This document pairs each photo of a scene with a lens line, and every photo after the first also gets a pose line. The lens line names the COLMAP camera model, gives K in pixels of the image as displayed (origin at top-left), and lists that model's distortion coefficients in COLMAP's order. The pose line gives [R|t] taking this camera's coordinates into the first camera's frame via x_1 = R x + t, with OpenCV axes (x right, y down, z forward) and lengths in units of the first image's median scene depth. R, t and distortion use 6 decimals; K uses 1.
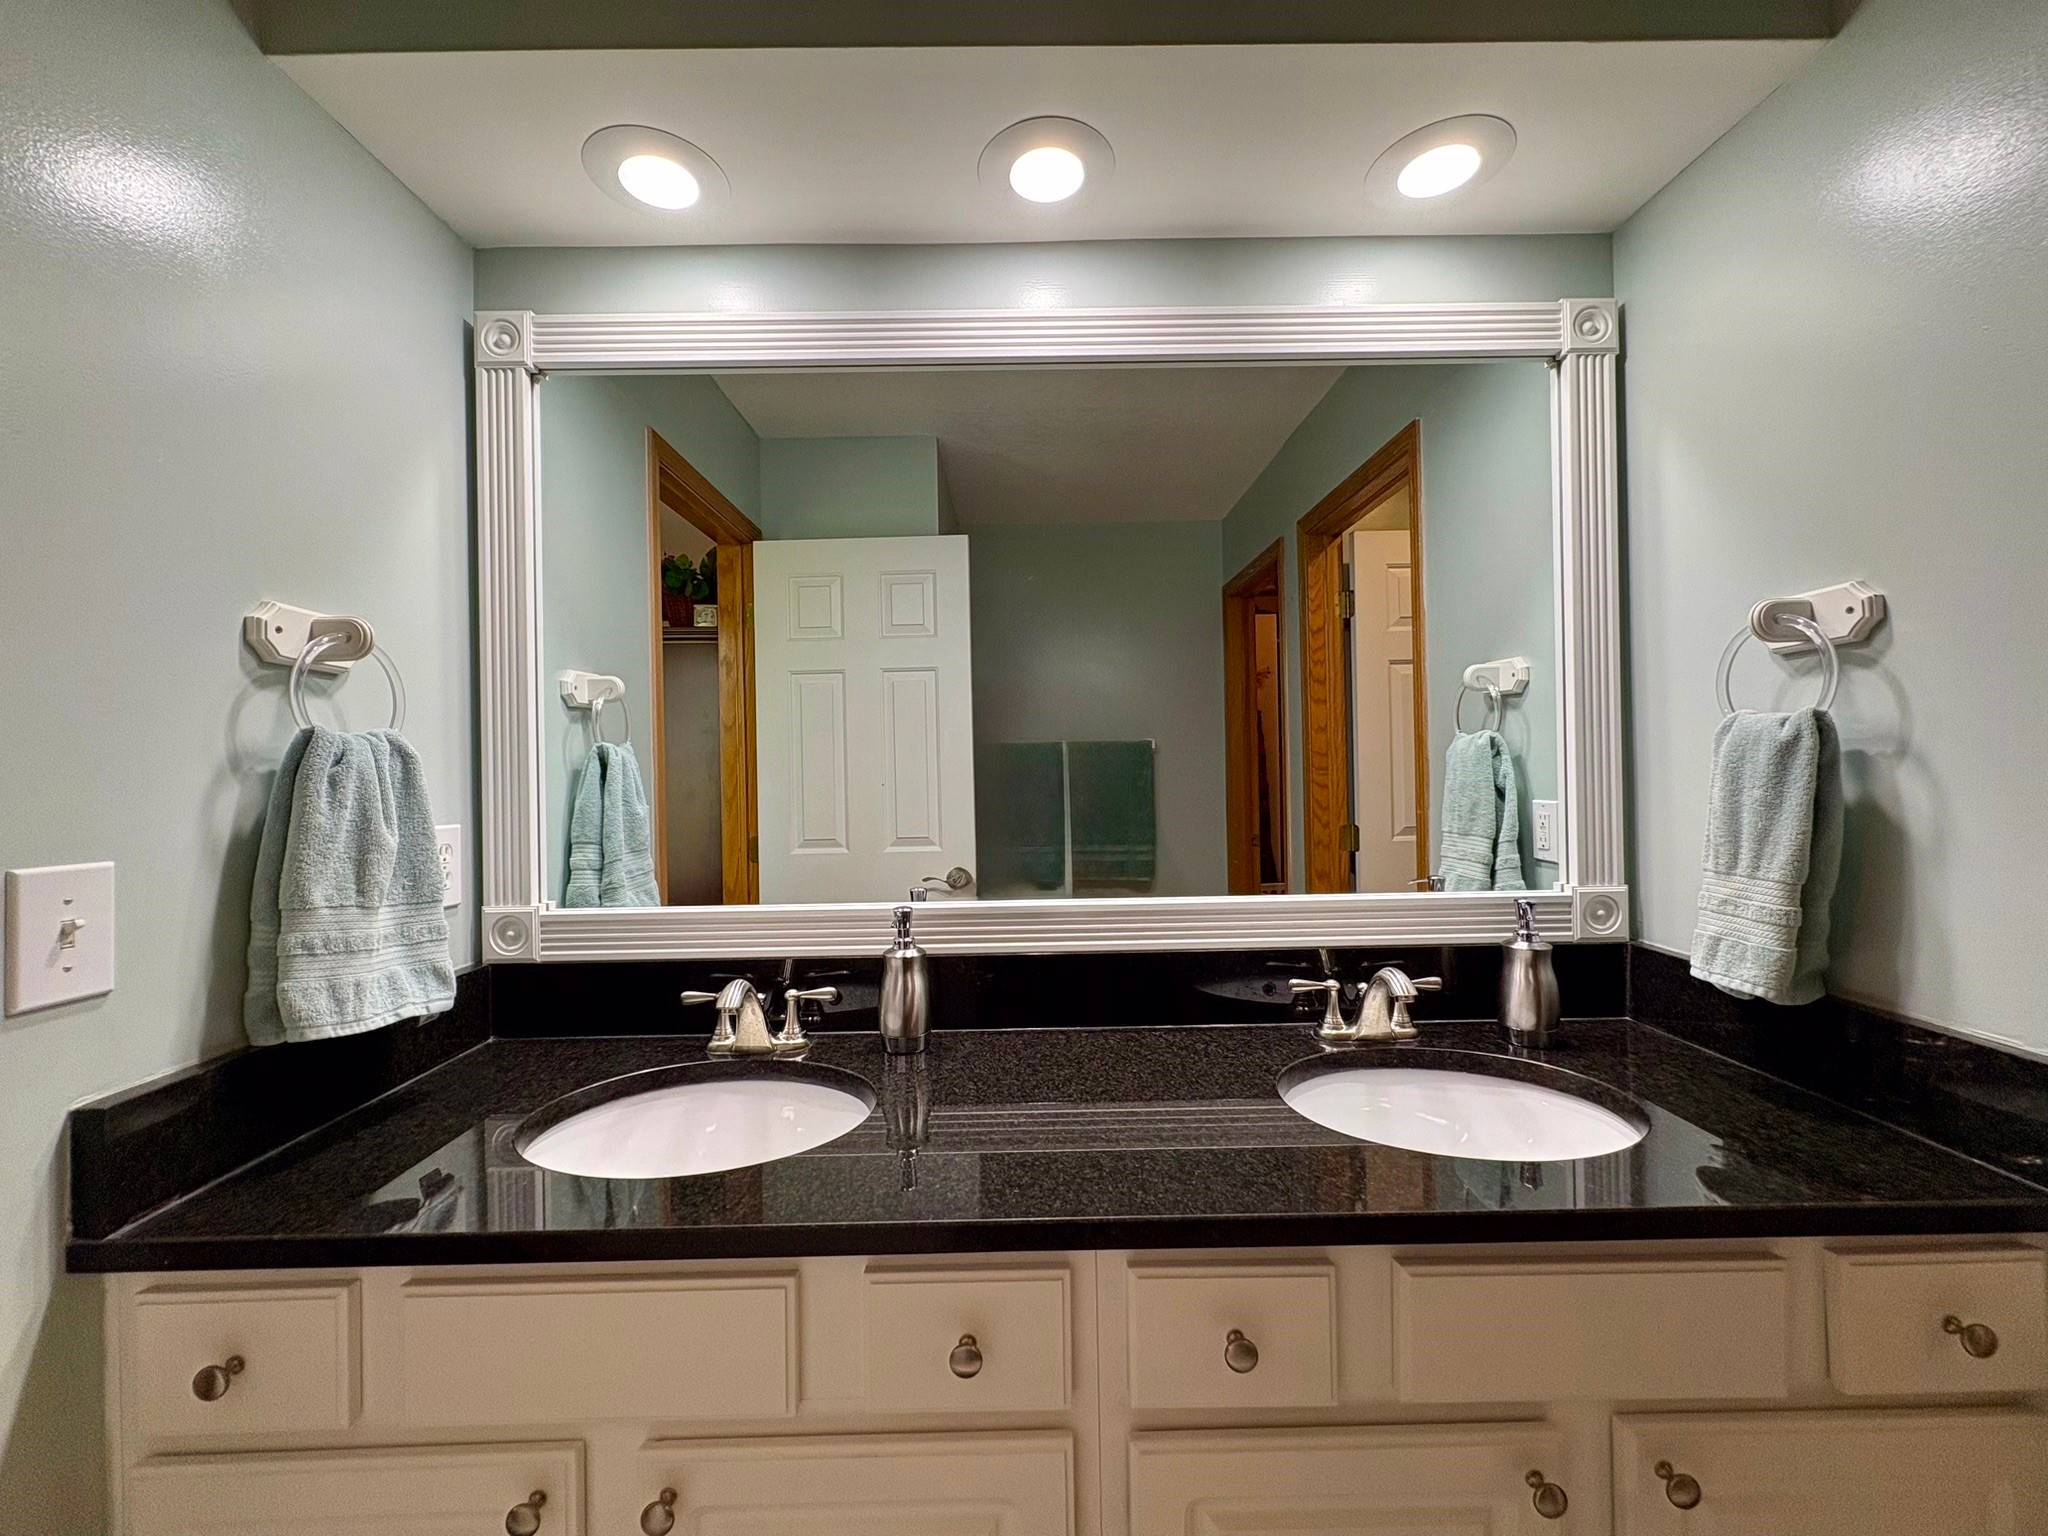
lens RADIAL K [[814.9, 0, 1022.2], [0, 814.9, 762.4], [0, 0, 1]] dist [-0.000182, -0.000116]
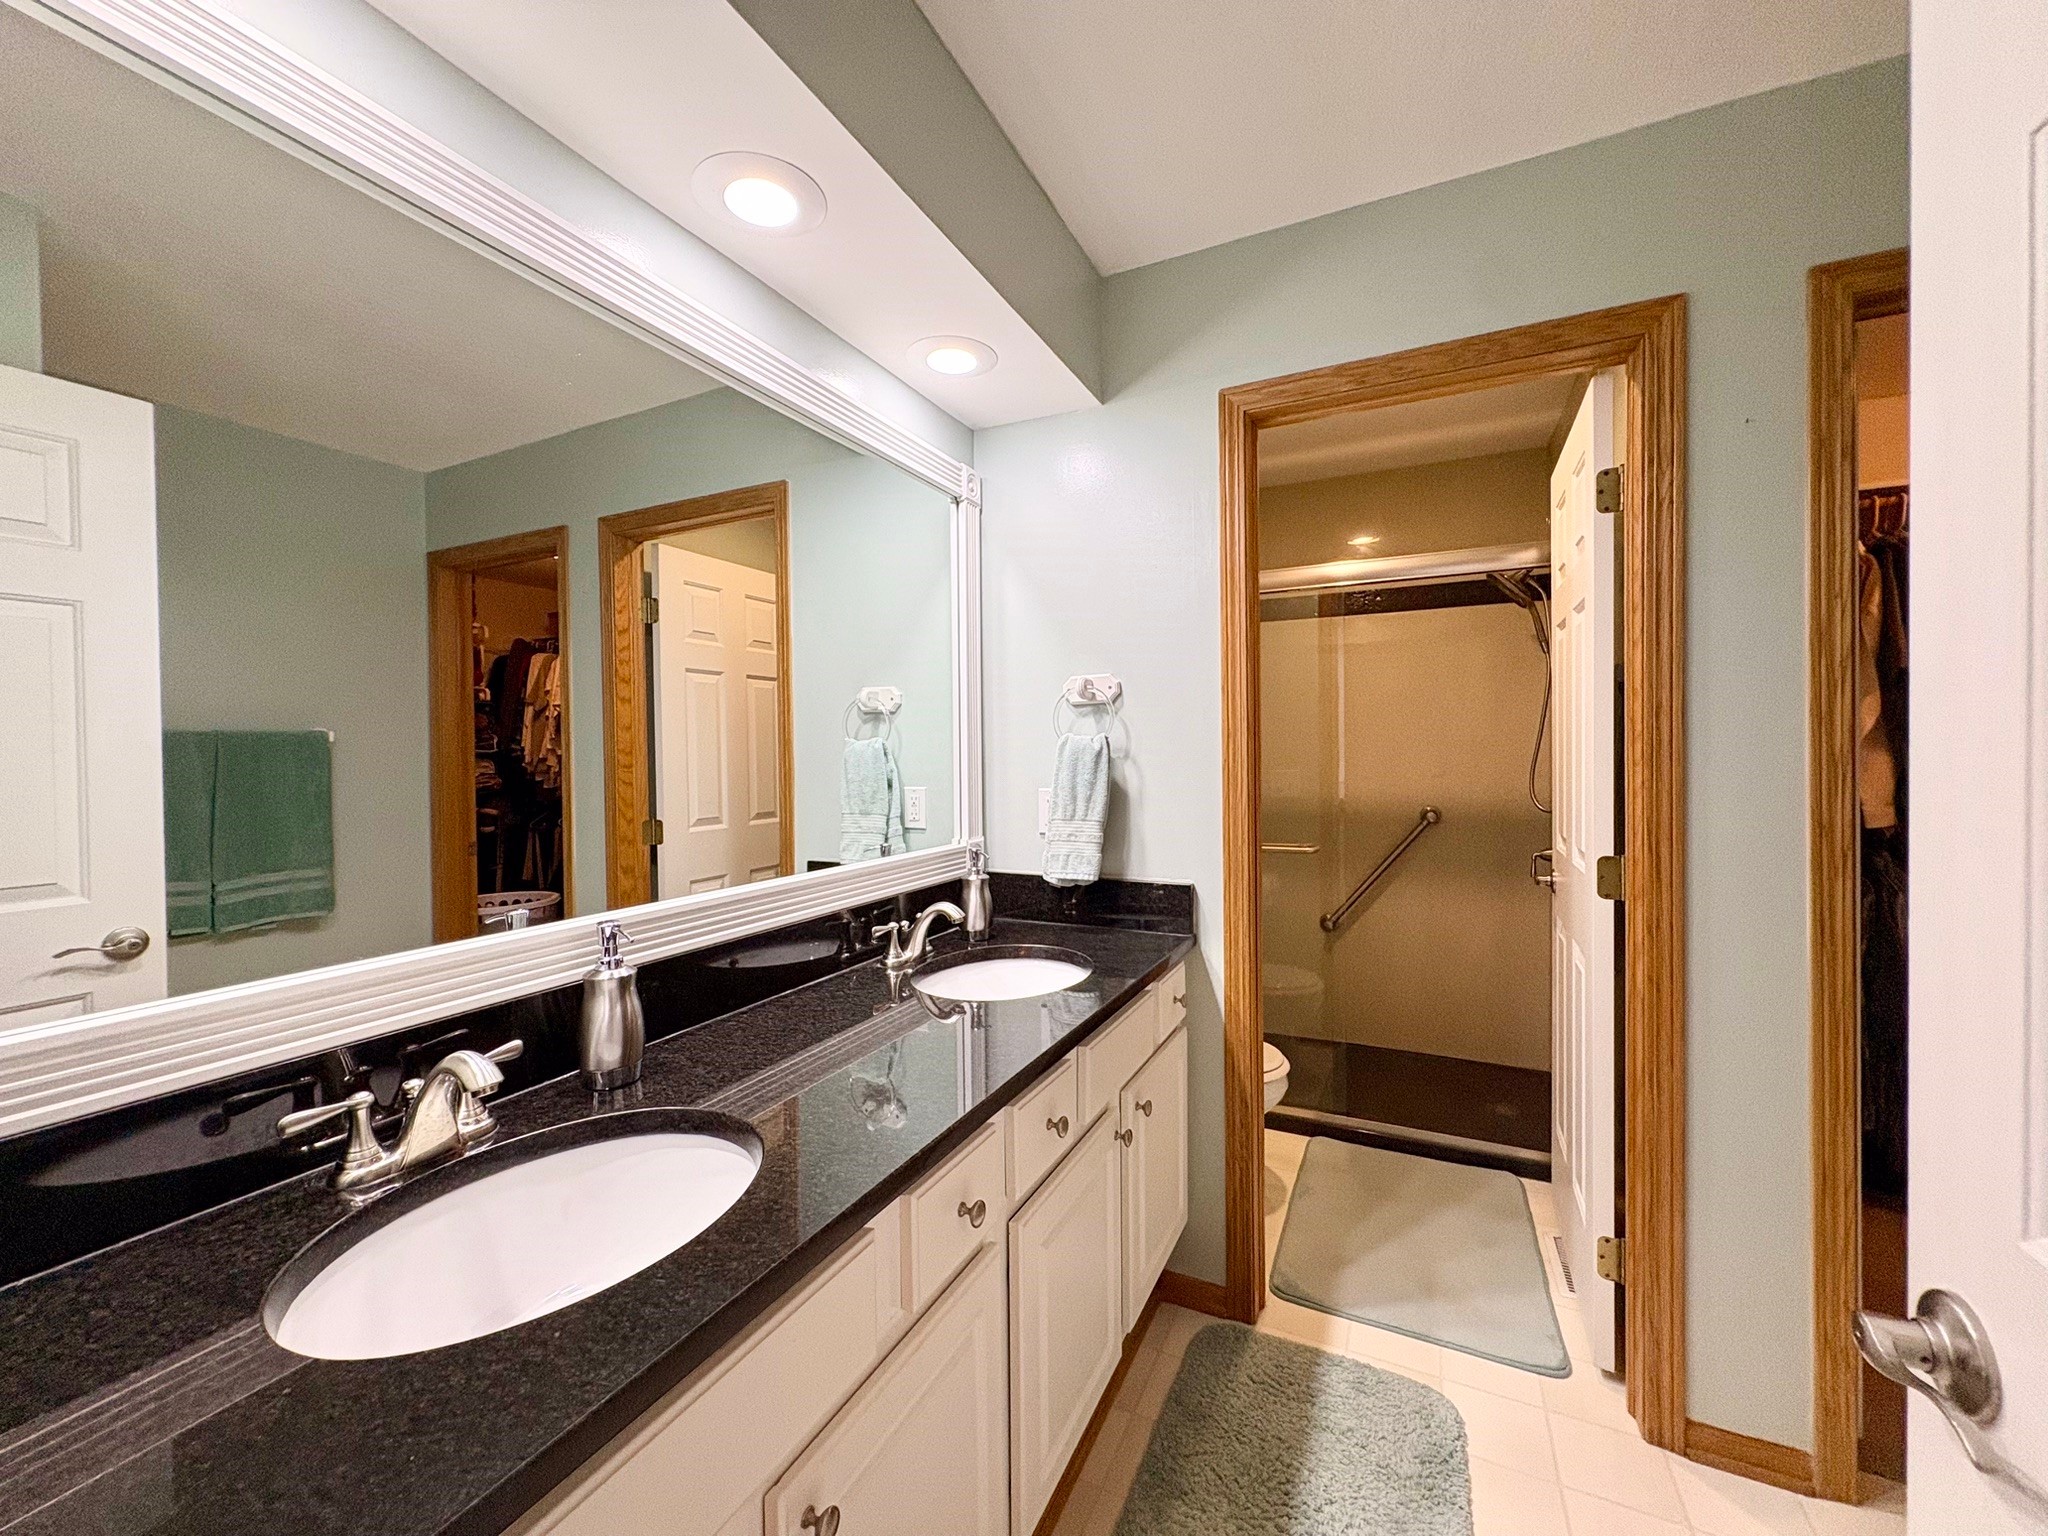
lens RADIAL K [[814.9, 0, 1032.7], [0, 814.9, 765.8], [0, 0, 1]] dist [-0.000182, -0.000116]
pose [[0.434917, 0.002559, 0.900467, -0.675559], [-0.003959, 0.999992, -0.000930, 0.010391], [-0.900462, -0.003160, 0.434924, 0.199891]]
